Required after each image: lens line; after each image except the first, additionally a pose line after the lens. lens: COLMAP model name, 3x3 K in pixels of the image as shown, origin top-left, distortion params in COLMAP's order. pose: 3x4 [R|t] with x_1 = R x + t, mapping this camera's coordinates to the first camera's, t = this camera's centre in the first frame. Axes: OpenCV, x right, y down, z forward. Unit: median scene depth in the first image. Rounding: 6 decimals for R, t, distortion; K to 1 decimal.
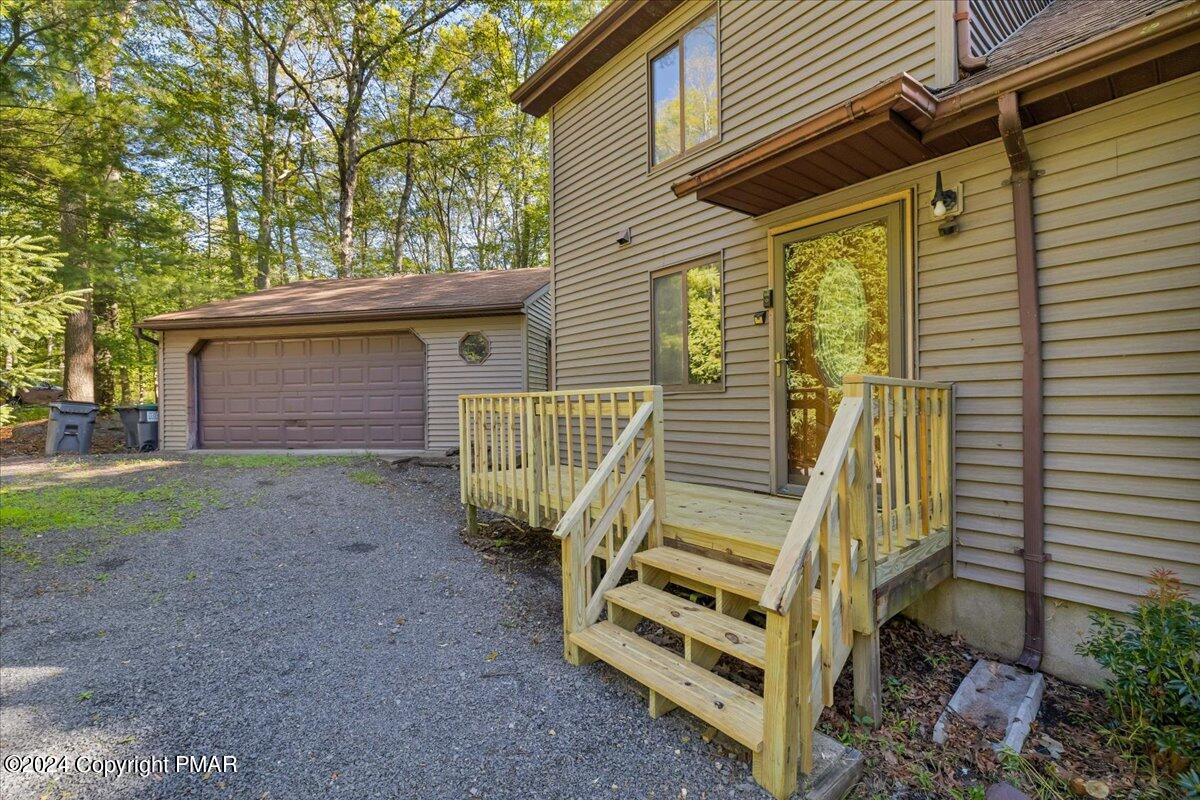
lens RADIAL K [[497.7, 0, 600.7], [0, 497.7, 398.7], [0, 0, 1]] dist [-0.003735, -0.000662]
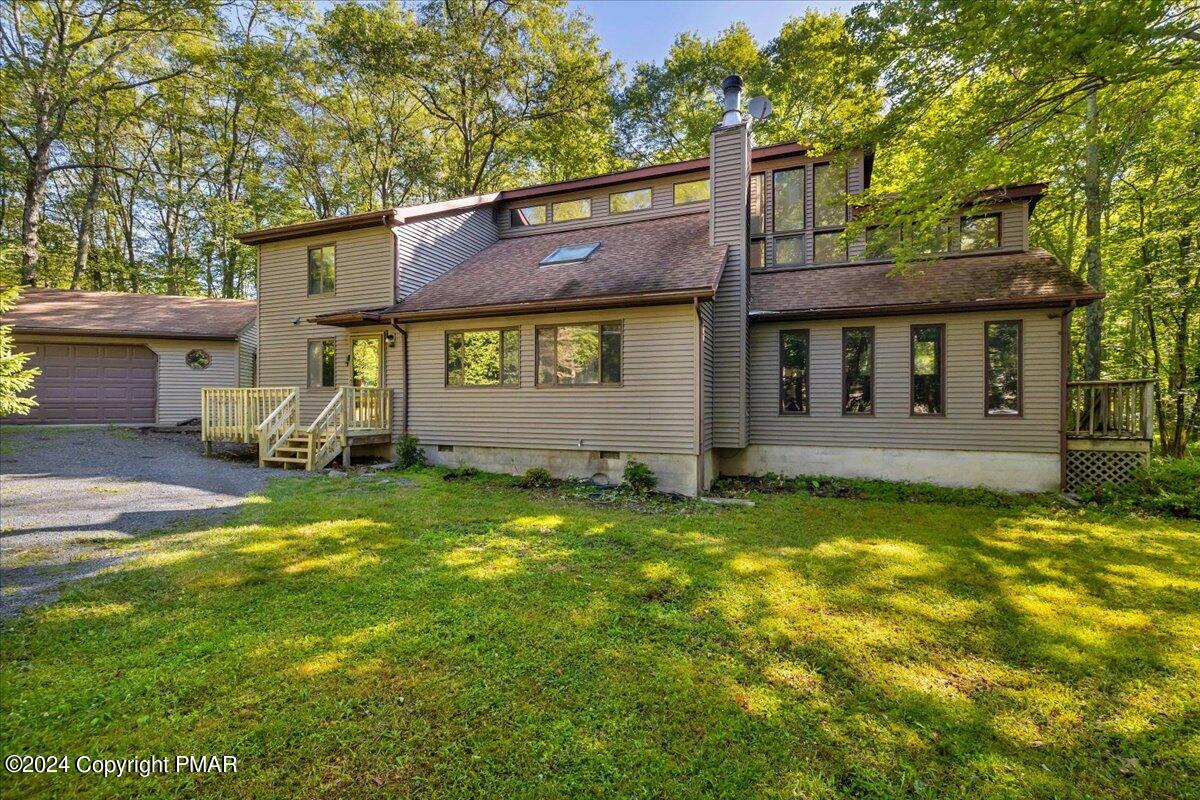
lens RADIAL K [[497.7, 0, 600.1], [0, 497.7, 396.9], [0, 0, 1]] dist [-0.003735, -0.000662]
pose [[0.872045, 0.020498, 0.488997, 0.103193], [-0.016311, 0.999785, -0.012821, 0.019403], [-0.489154, 0.003204, 0.872191, -1.117660]]
